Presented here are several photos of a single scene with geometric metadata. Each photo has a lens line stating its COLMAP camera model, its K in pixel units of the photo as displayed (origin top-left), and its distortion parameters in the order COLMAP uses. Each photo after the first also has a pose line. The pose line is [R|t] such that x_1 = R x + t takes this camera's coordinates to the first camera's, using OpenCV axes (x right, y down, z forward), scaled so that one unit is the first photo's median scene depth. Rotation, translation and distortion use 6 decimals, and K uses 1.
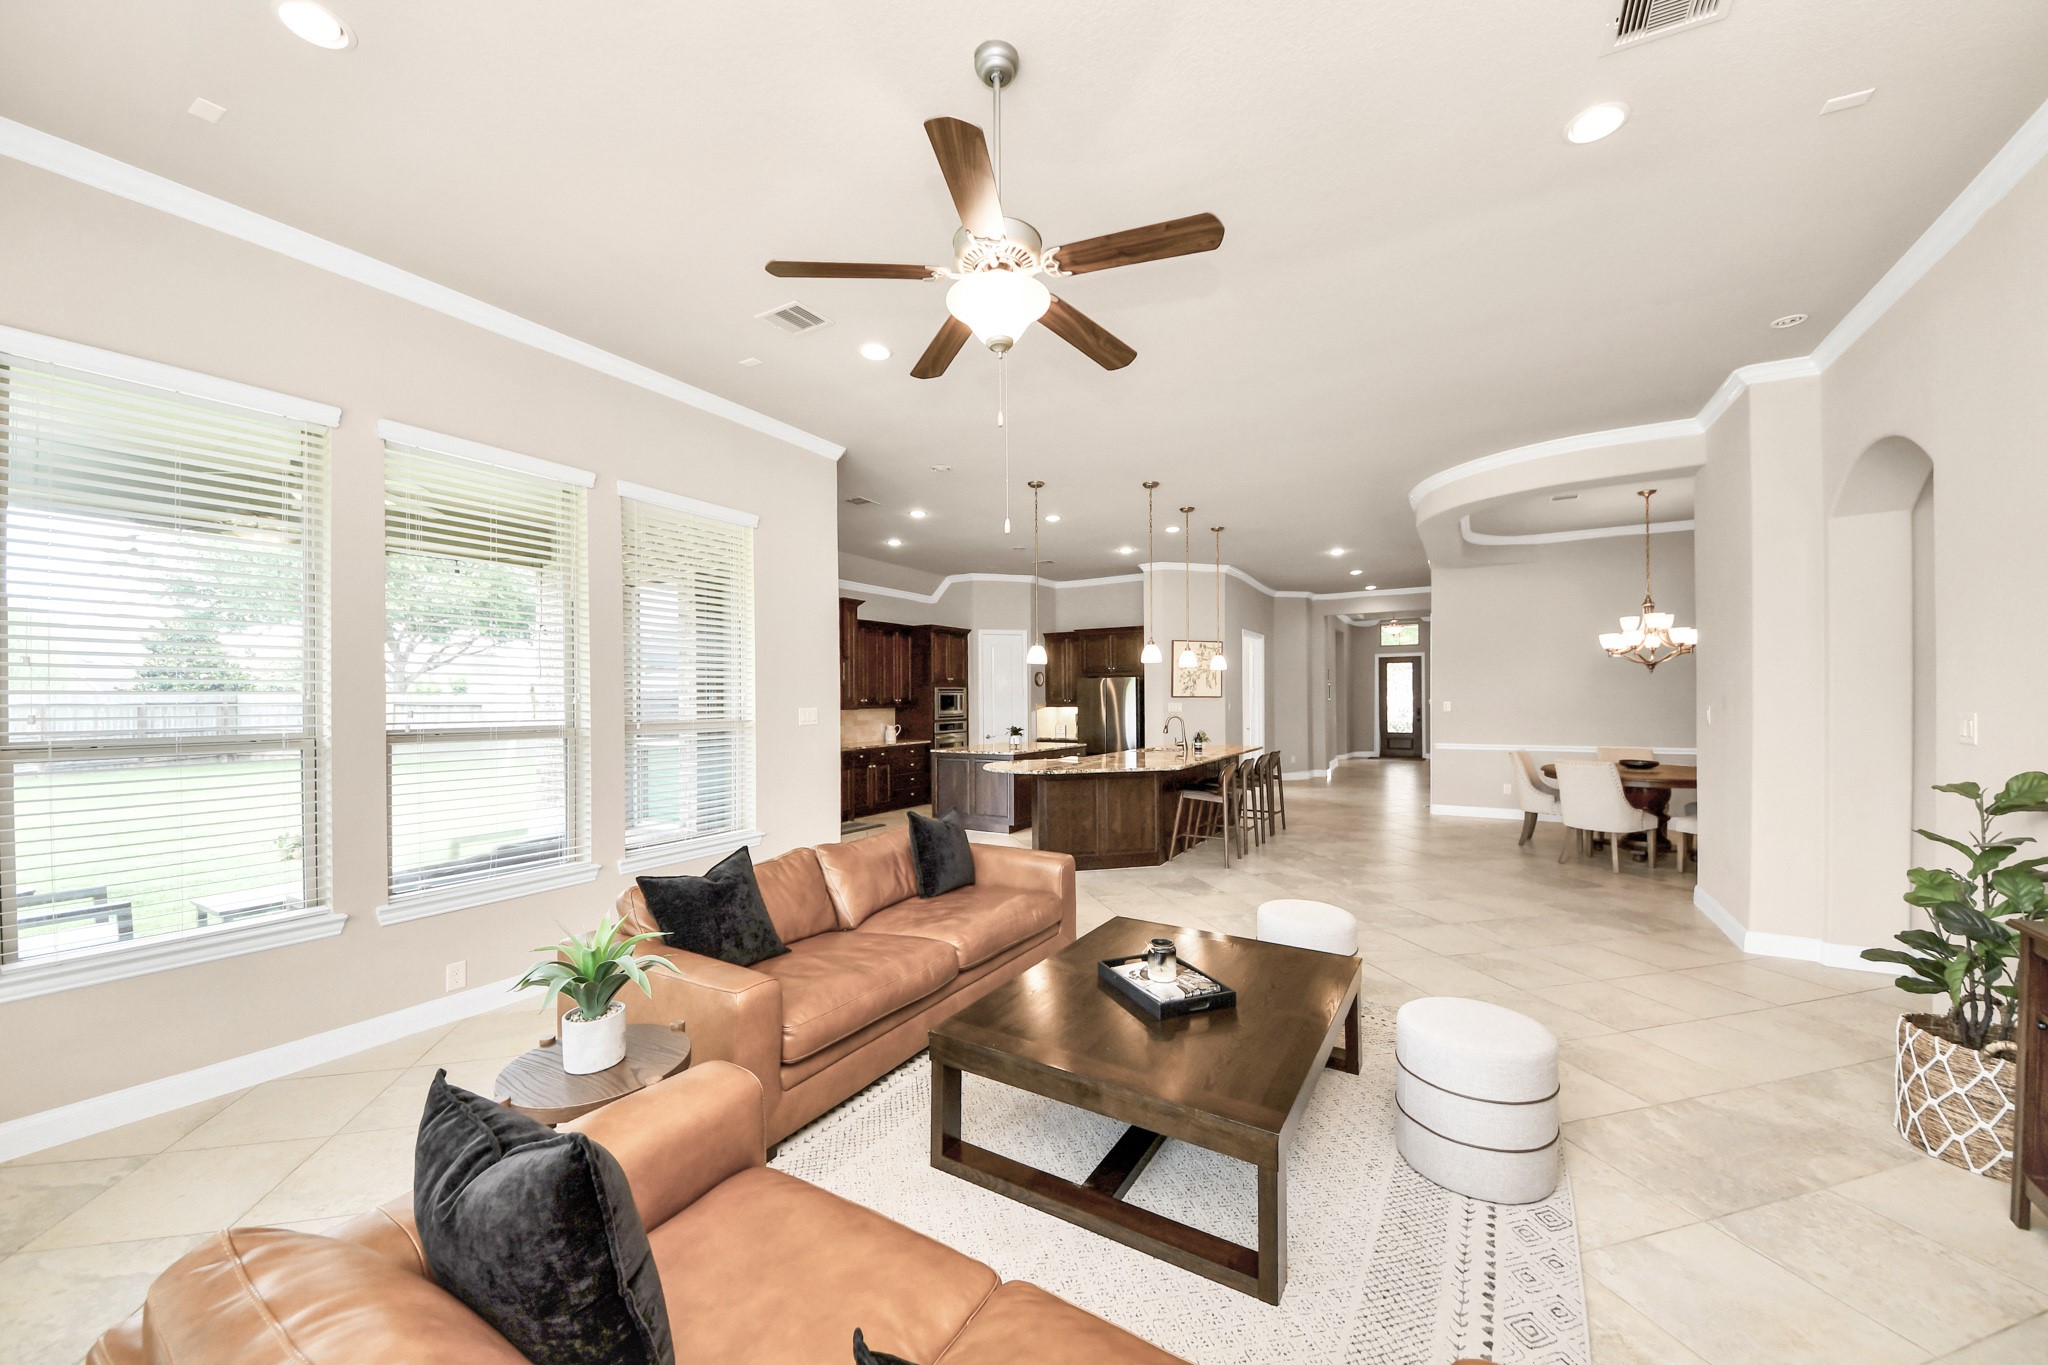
lens RADIAL K [[719.5, 0, 1032.4], [0, 719.5, 695.6], [0, 0, 1]] dist [-0.002431, -0.002259]
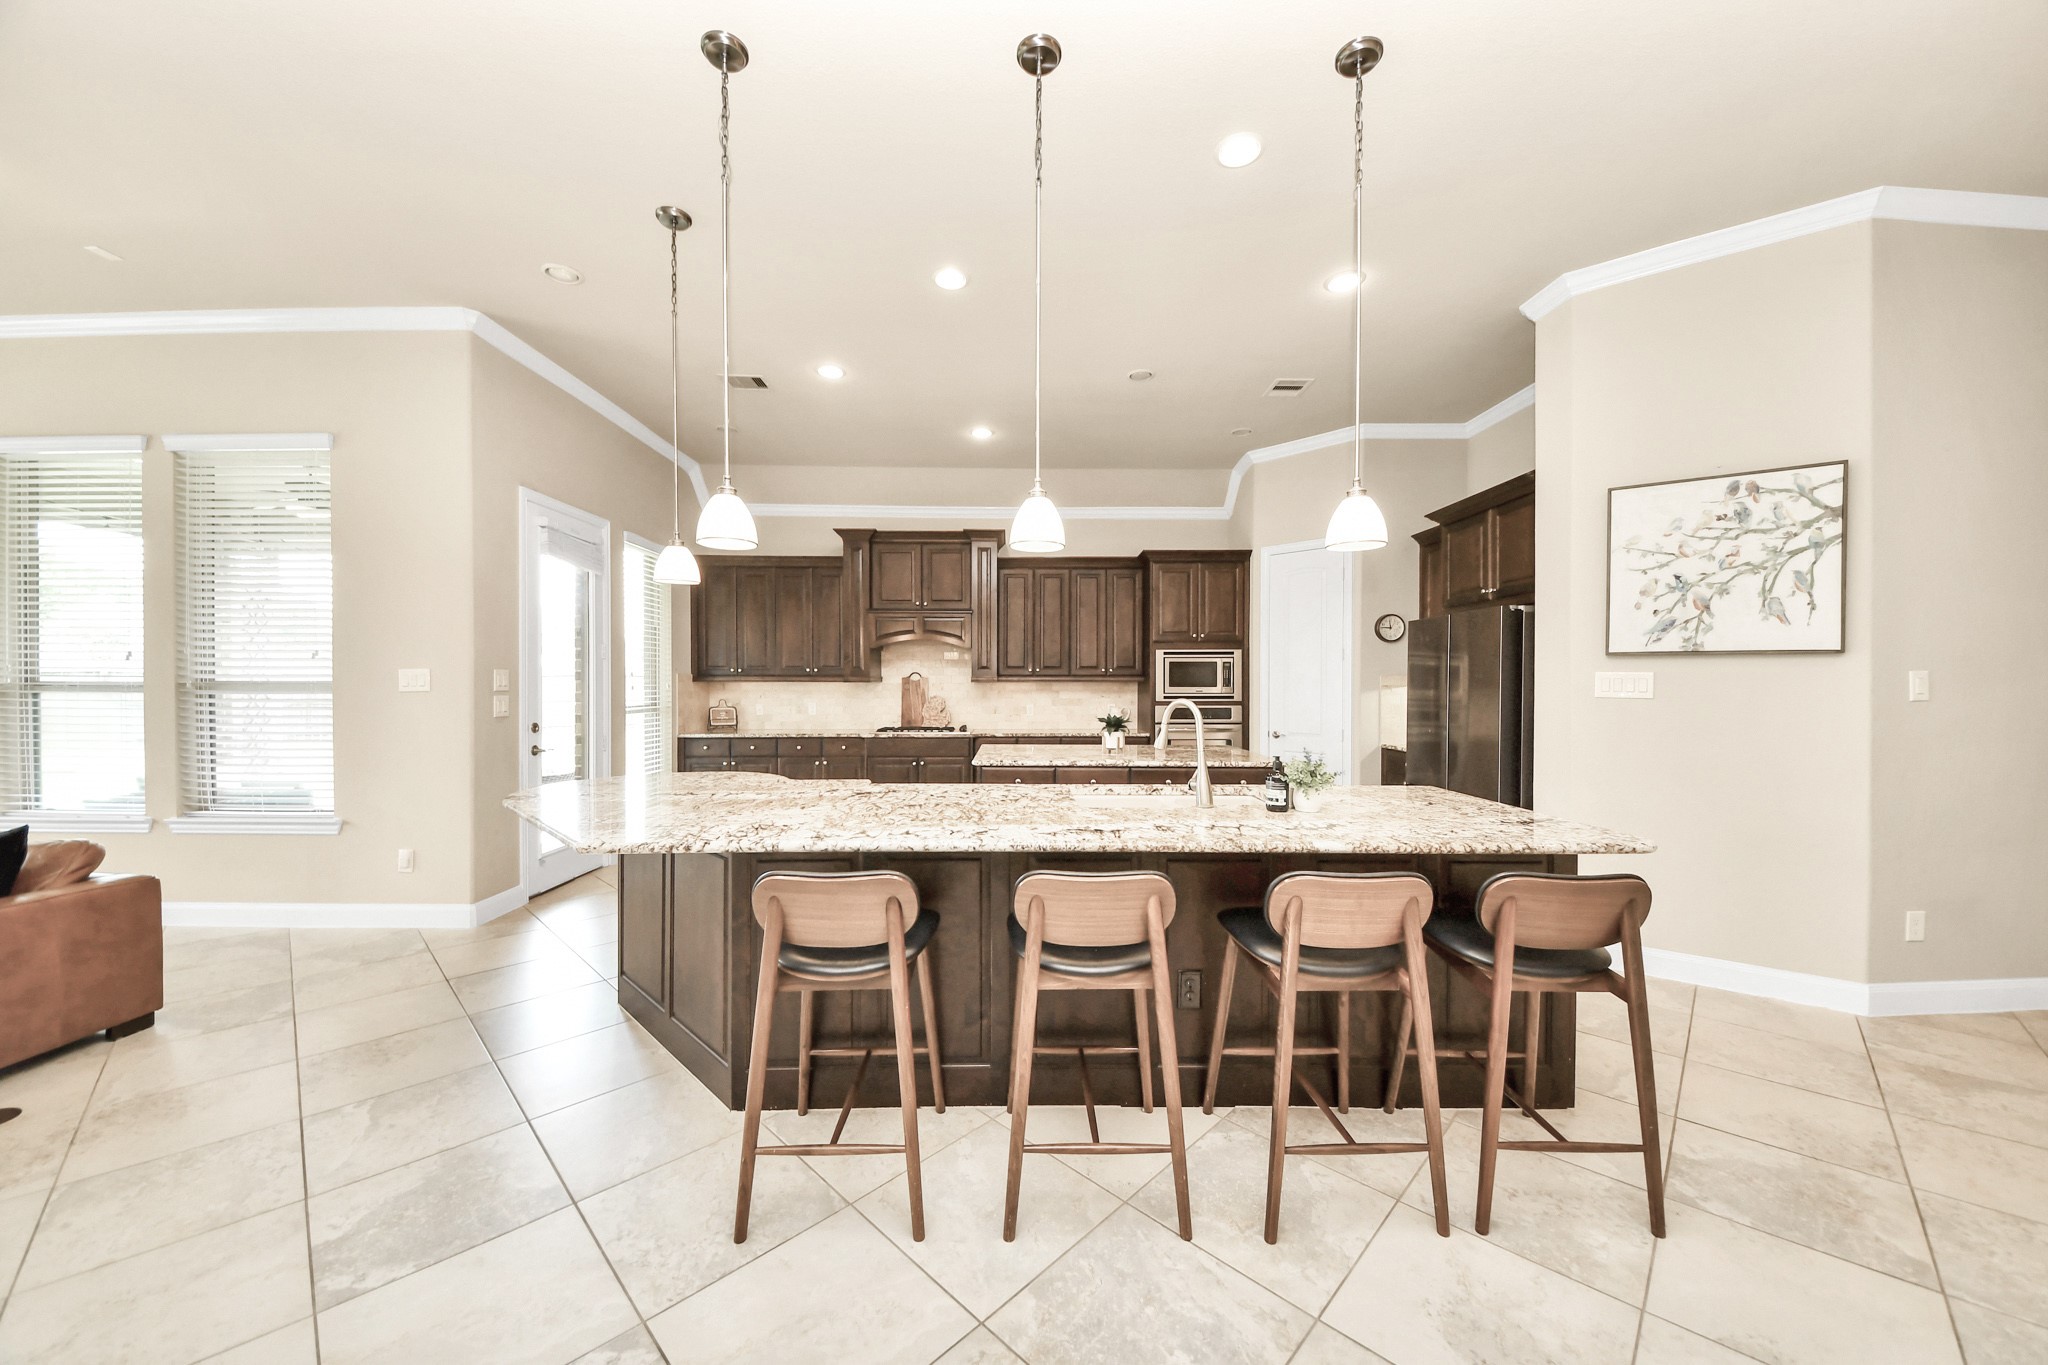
lens RADIAL K [[719.5, 0, 1030.8], [0, 719.5, 696.6], [0, 0, 1]] dist [-0.002431, -0.002259]
pose [[0.534967, 0.026978, -0.844442, 0.340960], [-0.004537, 0.999567, 0.029060, 0.012573], [0.844861, -0.011715, 0.534858, 0.572978]]
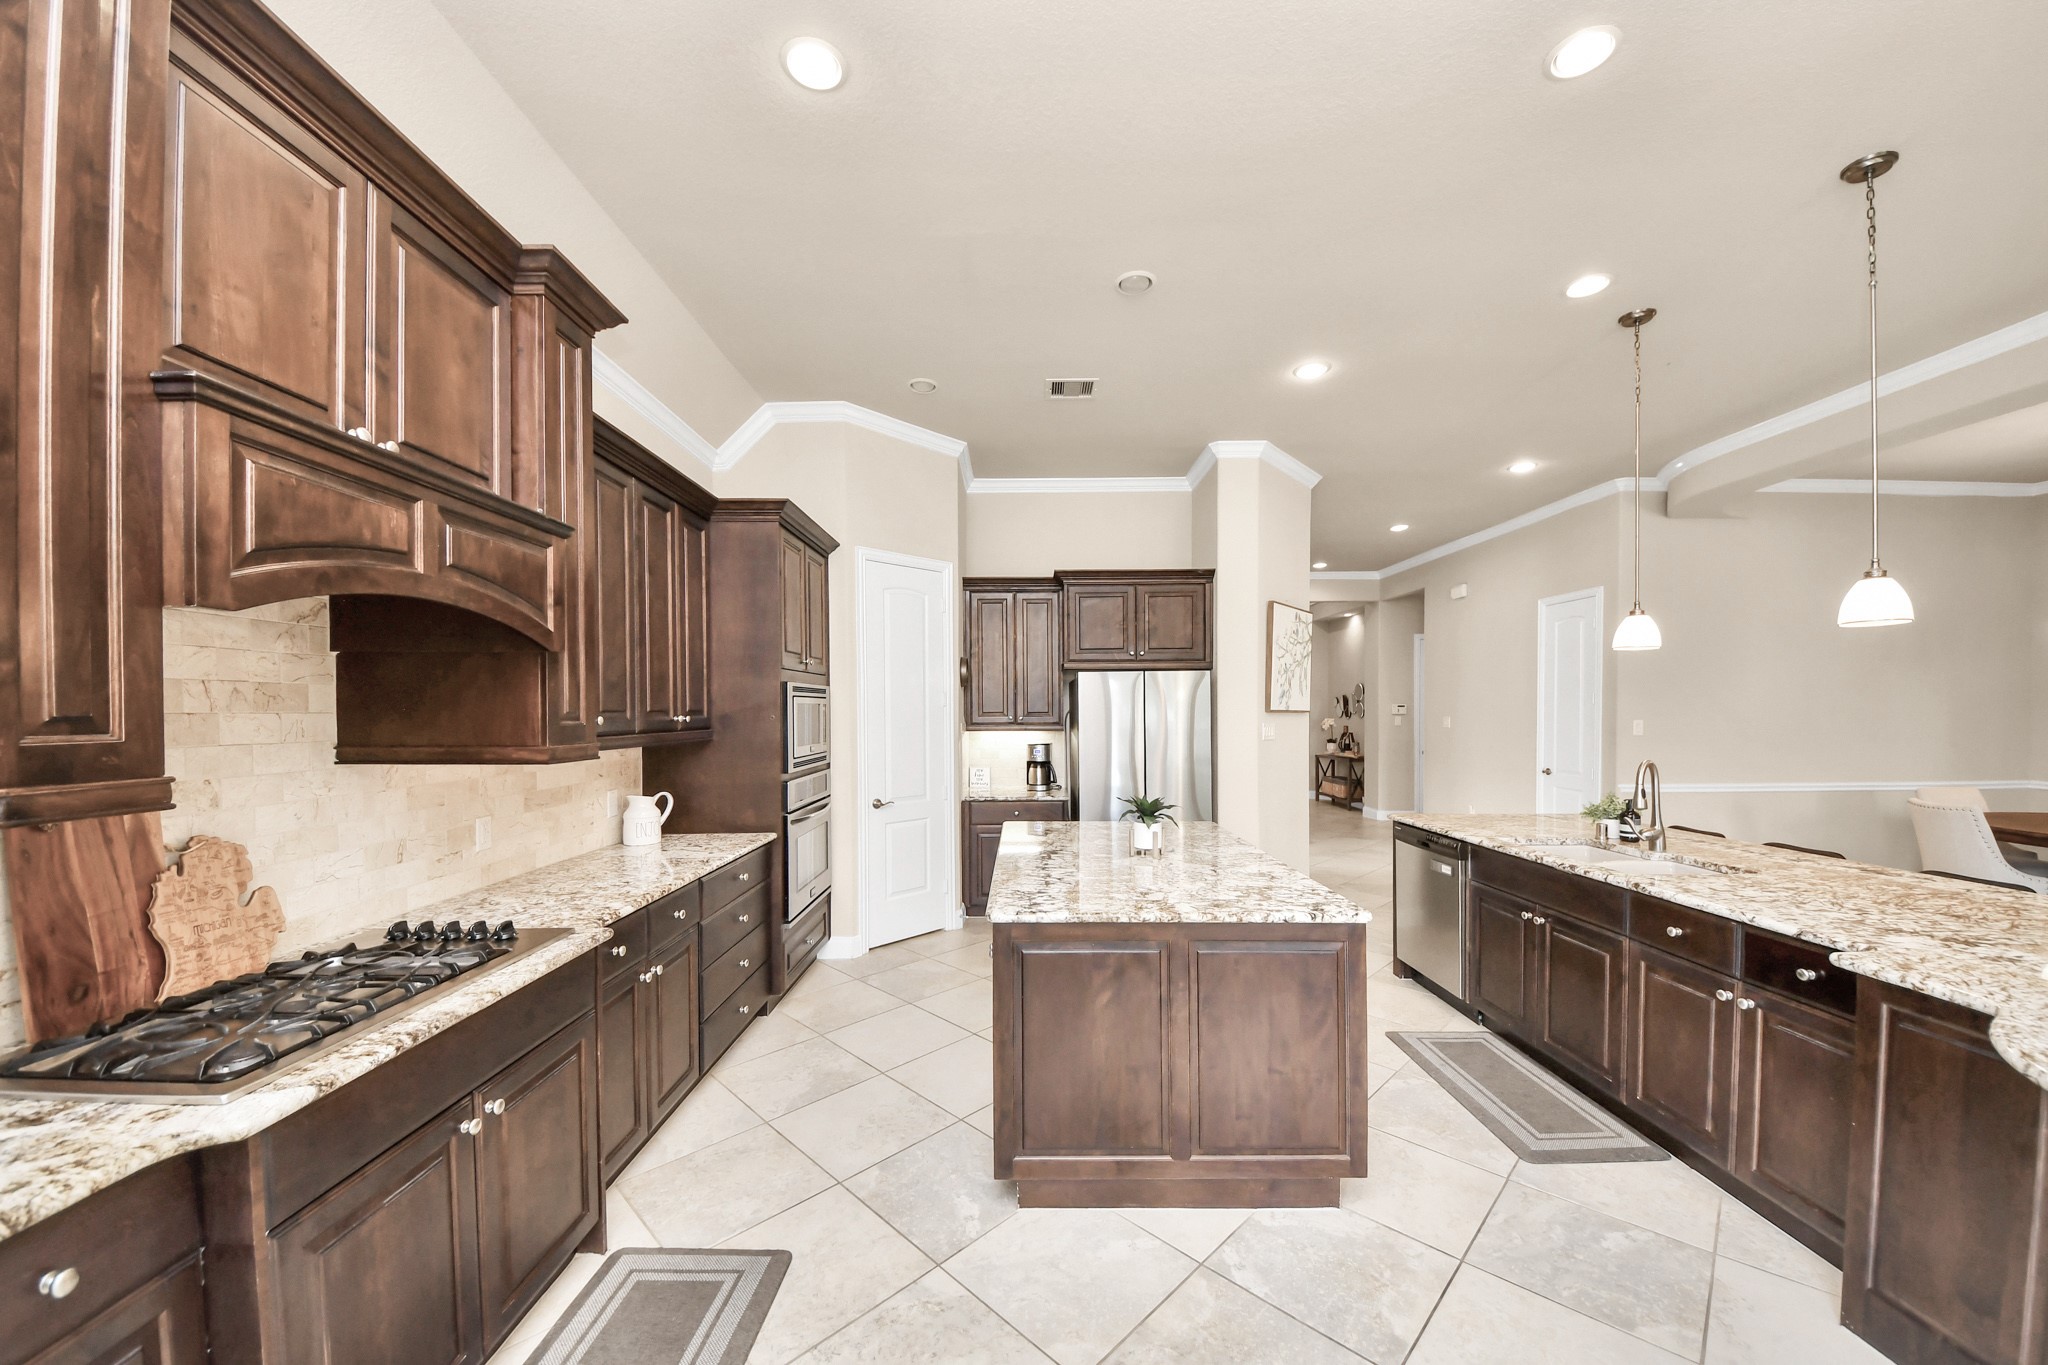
lens RADIAL K [[719.5, 0, 1027.5], [0, 719.5, 716.8], [0, 0, 1]] dist [-0.002431, -0.002259]
pose [[0.852179, 0.004392, 0.523233, -0.208476], [-0.007775, 0.999961, 0.004269, 0.004571], [-0.523193, -0.007706, 0.852179, 0.642026]]
